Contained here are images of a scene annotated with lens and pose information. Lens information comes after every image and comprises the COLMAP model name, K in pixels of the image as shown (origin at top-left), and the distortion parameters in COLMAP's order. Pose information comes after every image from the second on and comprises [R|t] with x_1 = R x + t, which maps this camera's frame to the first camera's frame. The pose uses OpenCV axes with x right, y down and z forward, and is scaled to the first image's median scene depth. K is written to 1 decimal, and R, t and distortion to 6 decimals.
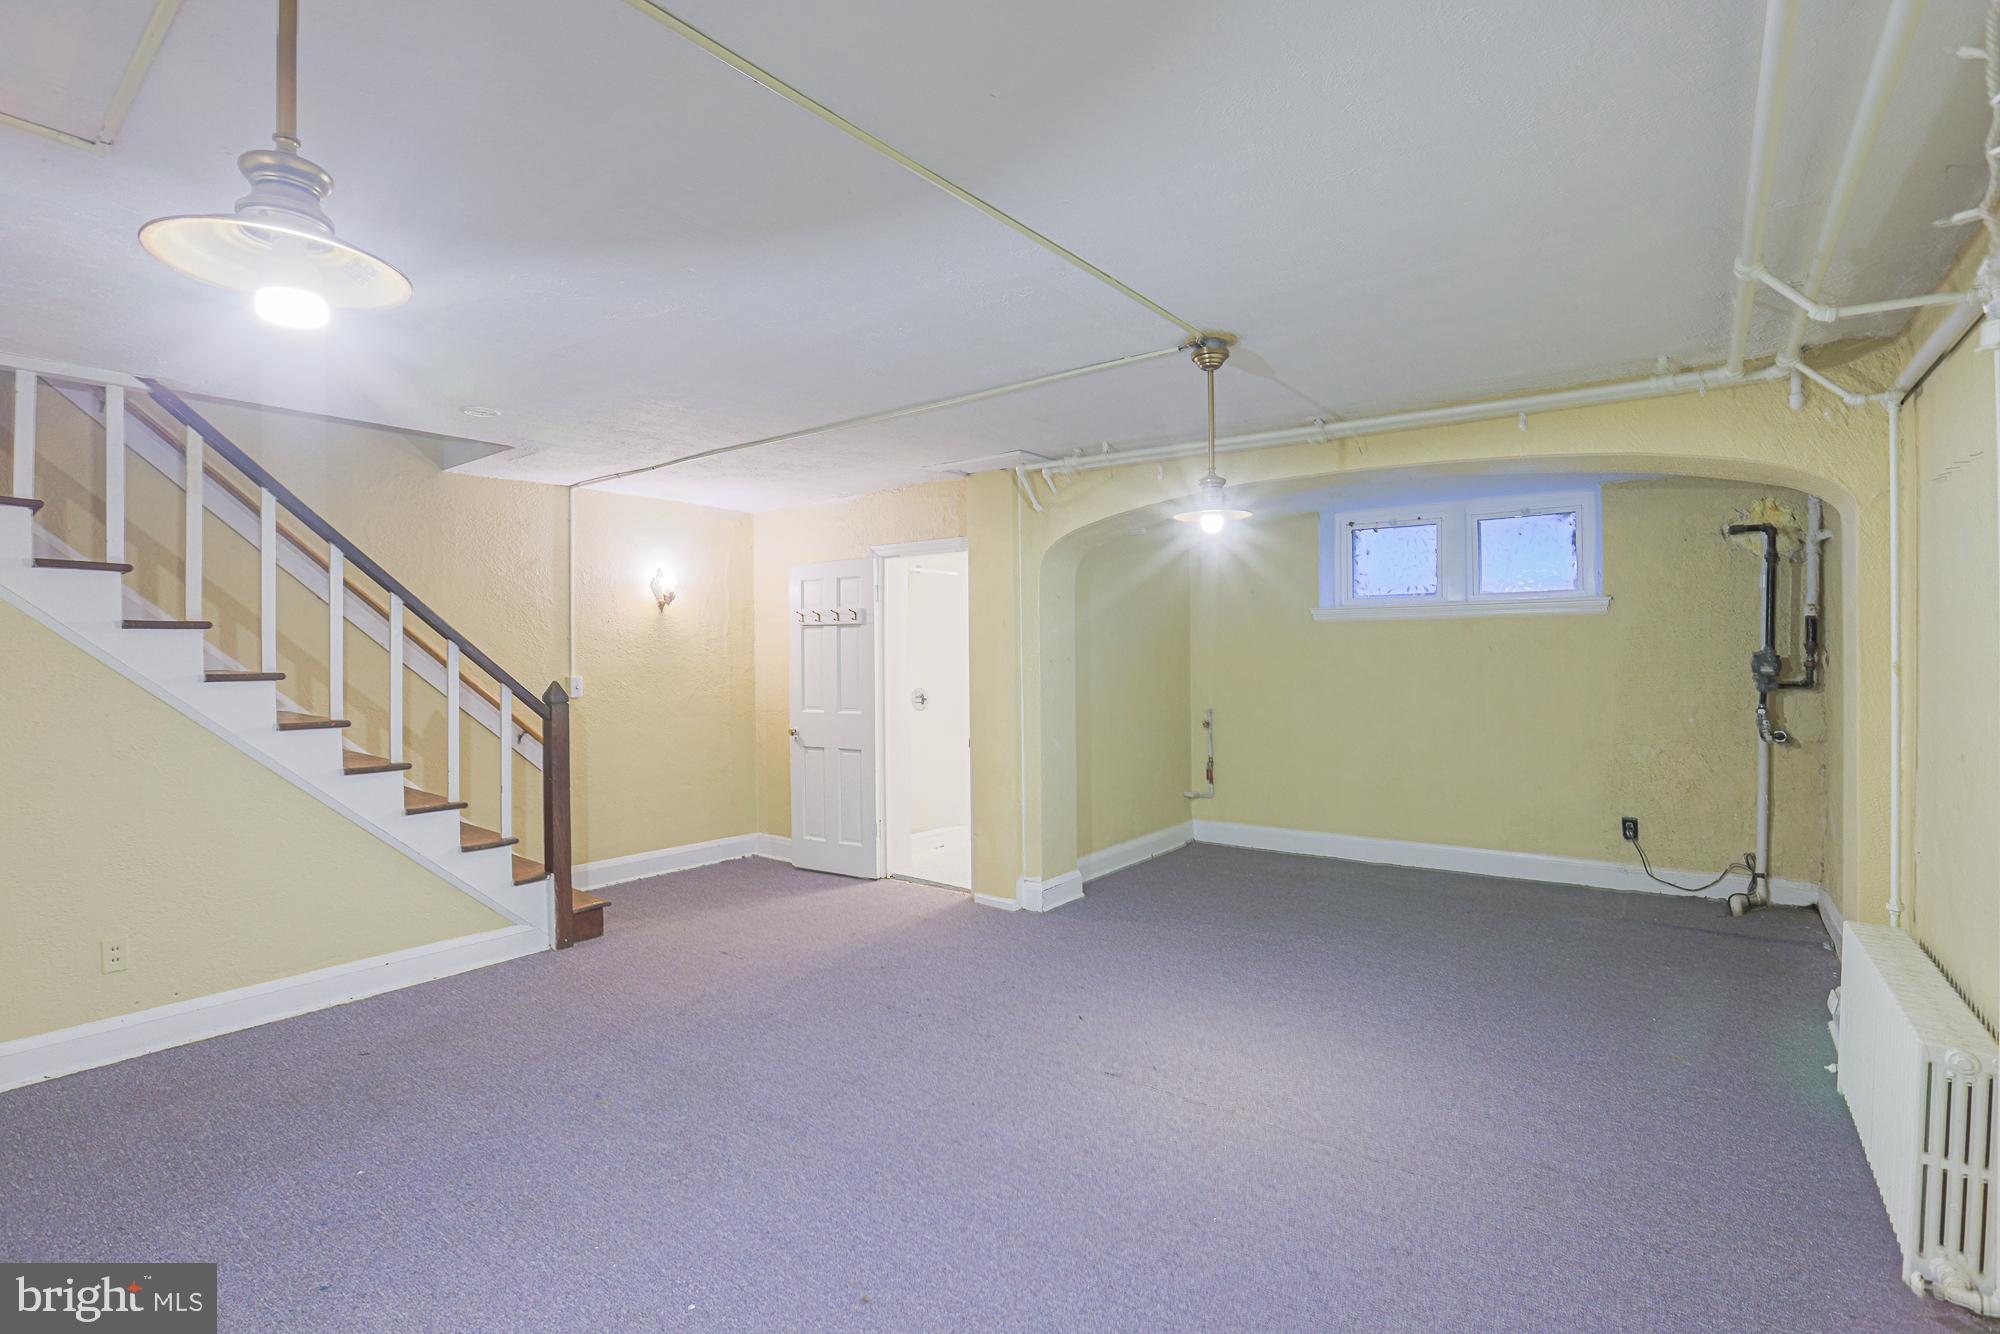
lens RADIAL K [[932.5, 0, 986.1], [0, 932.5, 653.5], [0, 0, 1]] dist [-0.033464, 0.006027]
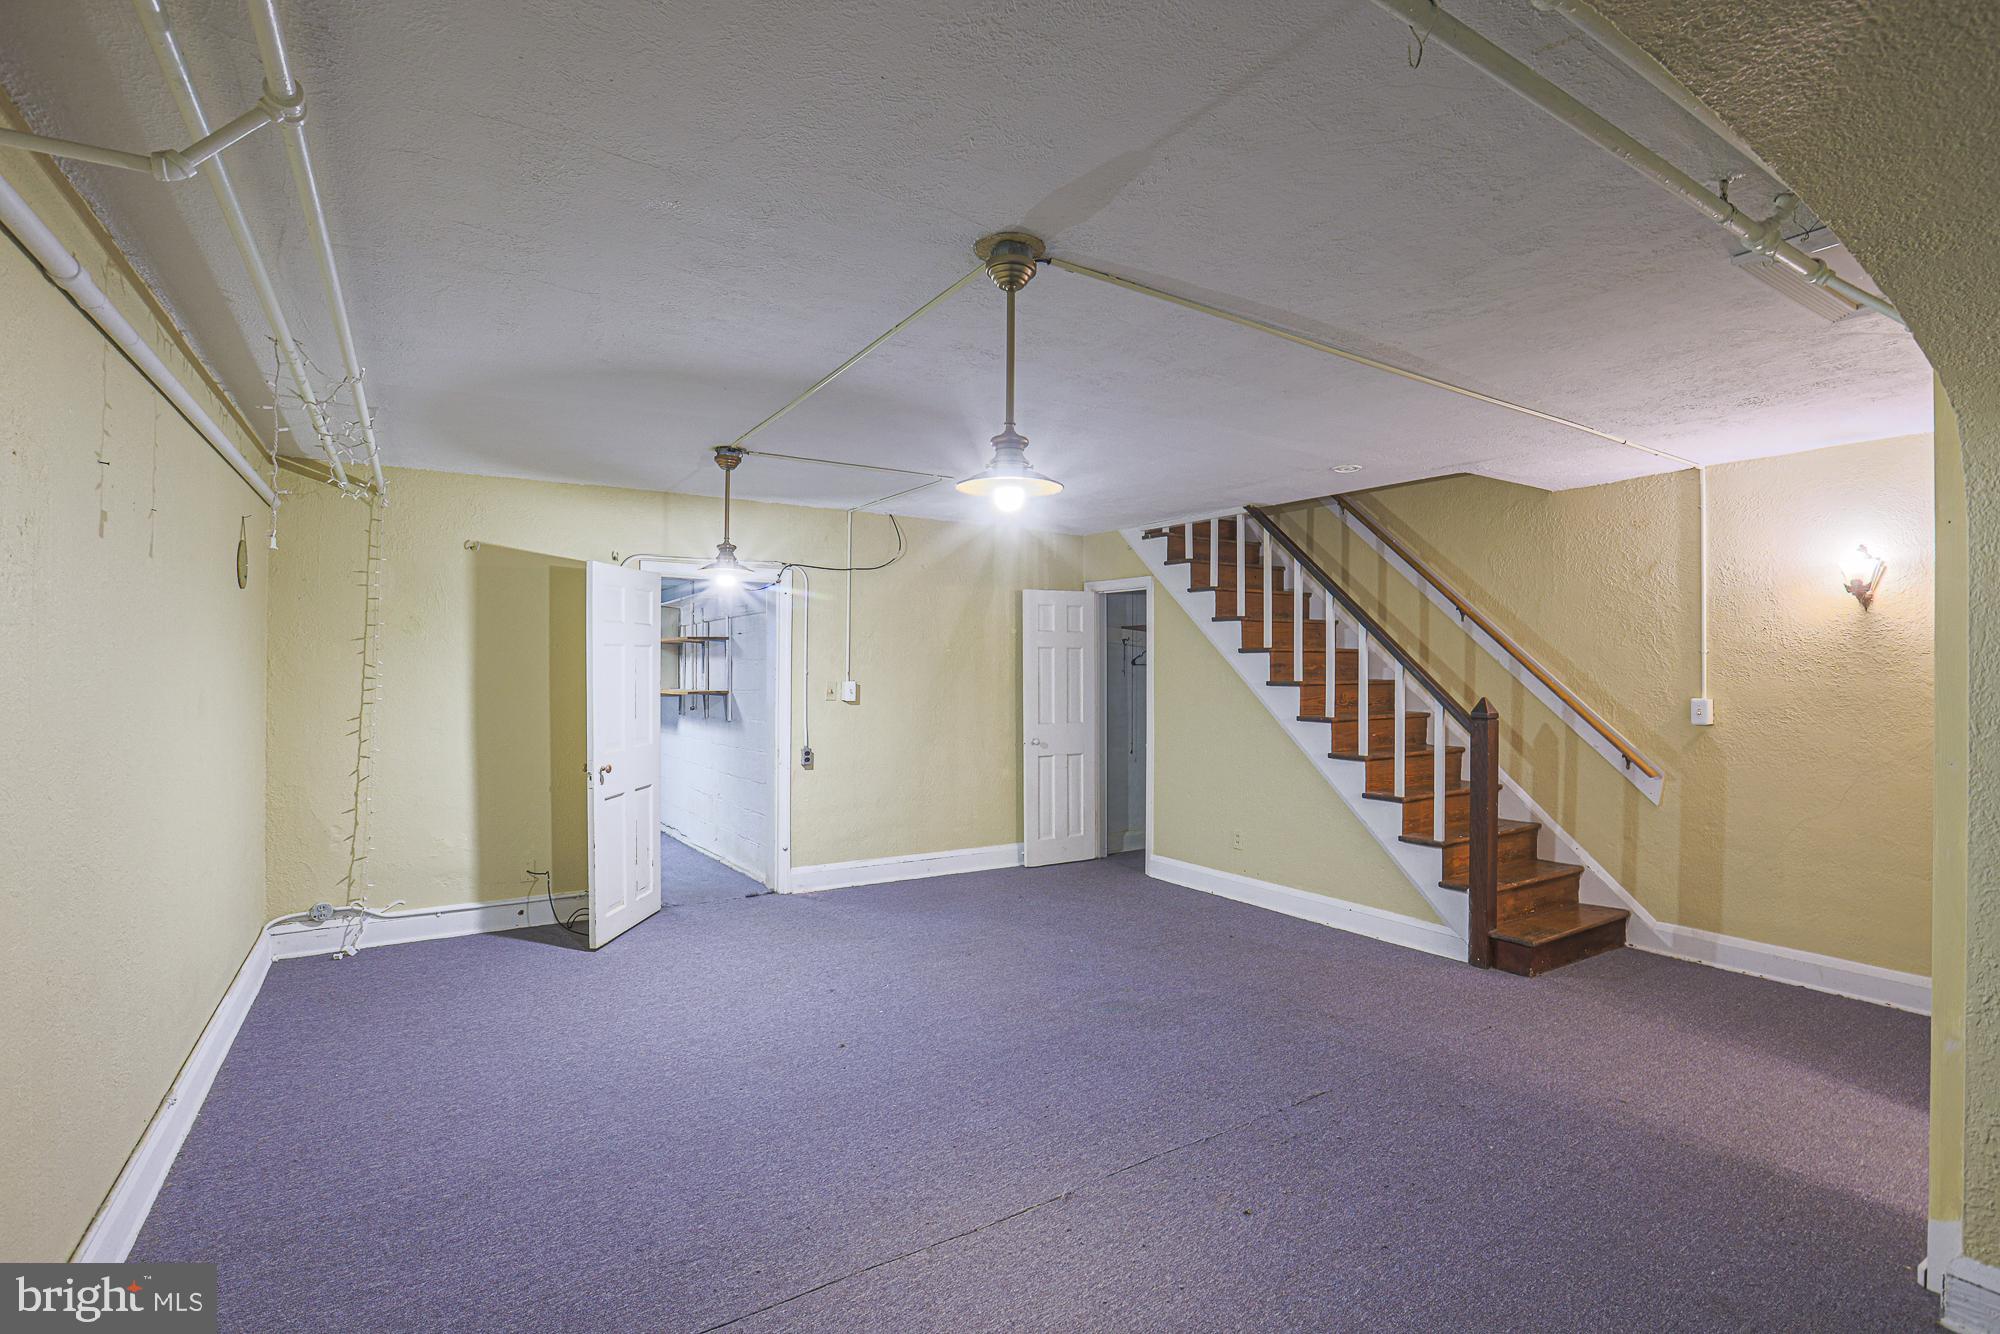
lens RADIAL K [[918.2, 0, 1006.5], [0, 918.2, 662.7], [0, 0, 1]] dist [-0.031916, 0.001193]
pose [[-0.327031, -0.004947, -0.945001, 0.679024], [-0.005652, 0.999979, -0.003279, -0.000957], [0.944997, 0.004268, -0.327052, 0.914501]]
